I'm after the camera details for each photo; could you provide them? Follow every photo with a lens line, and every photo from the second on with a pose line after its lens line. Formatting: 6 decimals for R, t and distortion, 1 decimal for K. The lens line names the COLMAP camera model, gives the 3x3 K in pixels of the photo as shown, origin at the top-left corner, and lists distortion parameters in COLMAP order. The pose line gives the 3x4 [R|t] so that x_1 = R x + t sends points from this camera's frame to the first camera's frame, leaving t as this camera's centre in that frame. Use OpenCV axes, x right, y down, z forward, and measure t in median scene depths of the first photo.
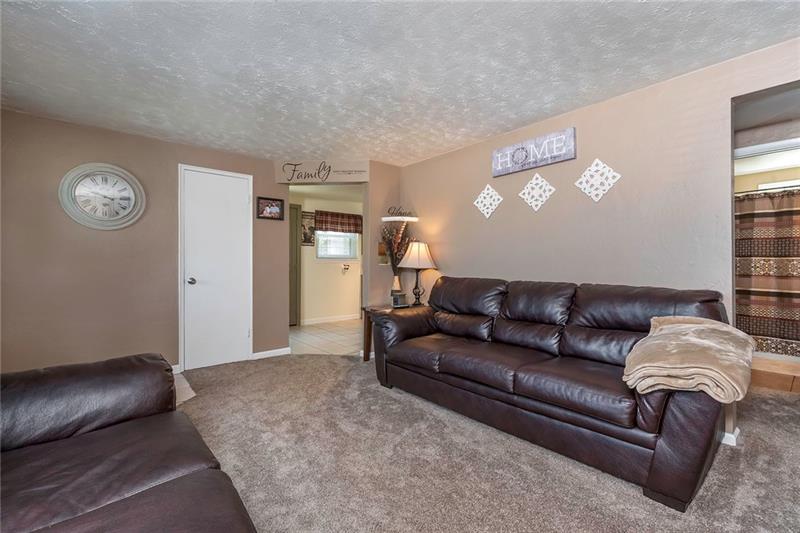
lens RADIAL K [[364.8, 0, 398.9], [0, 364.8, 262.1], [0, 0, 1]] dist [-0.000021, -0.000077]
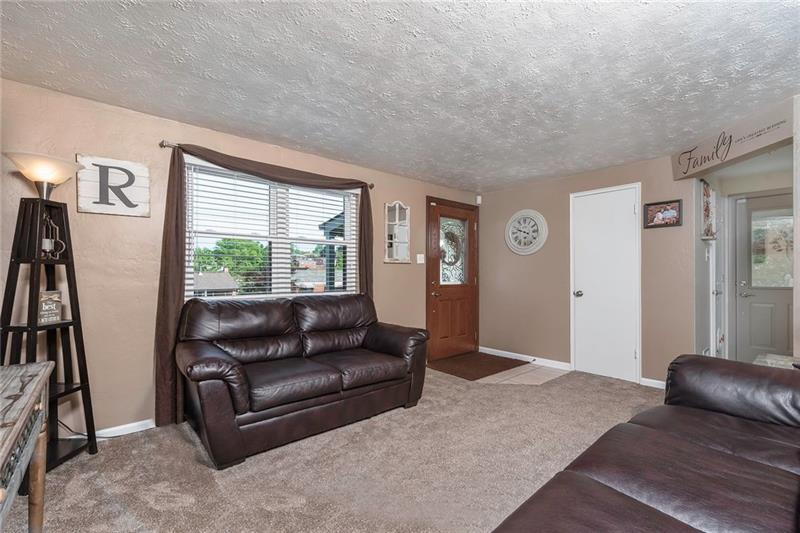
lens RADIAL K [[364.8, 0, 404.3], [0, 364.8, 269.9], [0, 0, 1]] dist [-0.000021, -0.000077]
pose [[-0.033856, -0.009362, -0.999383, 0.591641], [0.002568, 0.999952, -0.009454, -0.012100], [0.999423, -0.002886, -0.033830, 0.496279]]
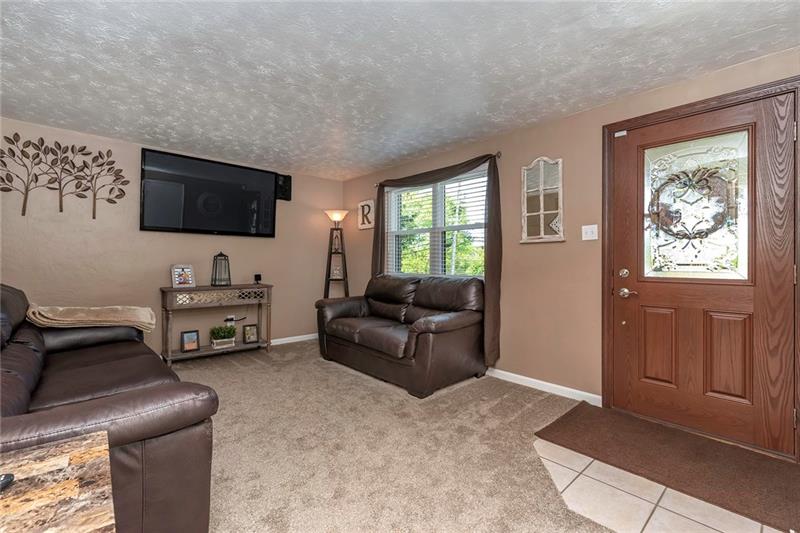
lens RADIAL K [[364.8, 0, 402.5], [0, 364.8, 264.0], [0, 0, 1]] dist [-0.000021, -0.000077]
pose [[-0.999378, -0.003936, 0.035052, -0.273477], [-0.003965, 0.999992, -0.000745, 0.007273], [-0.035048, -0.000883, -0.999385, 1.290931]]
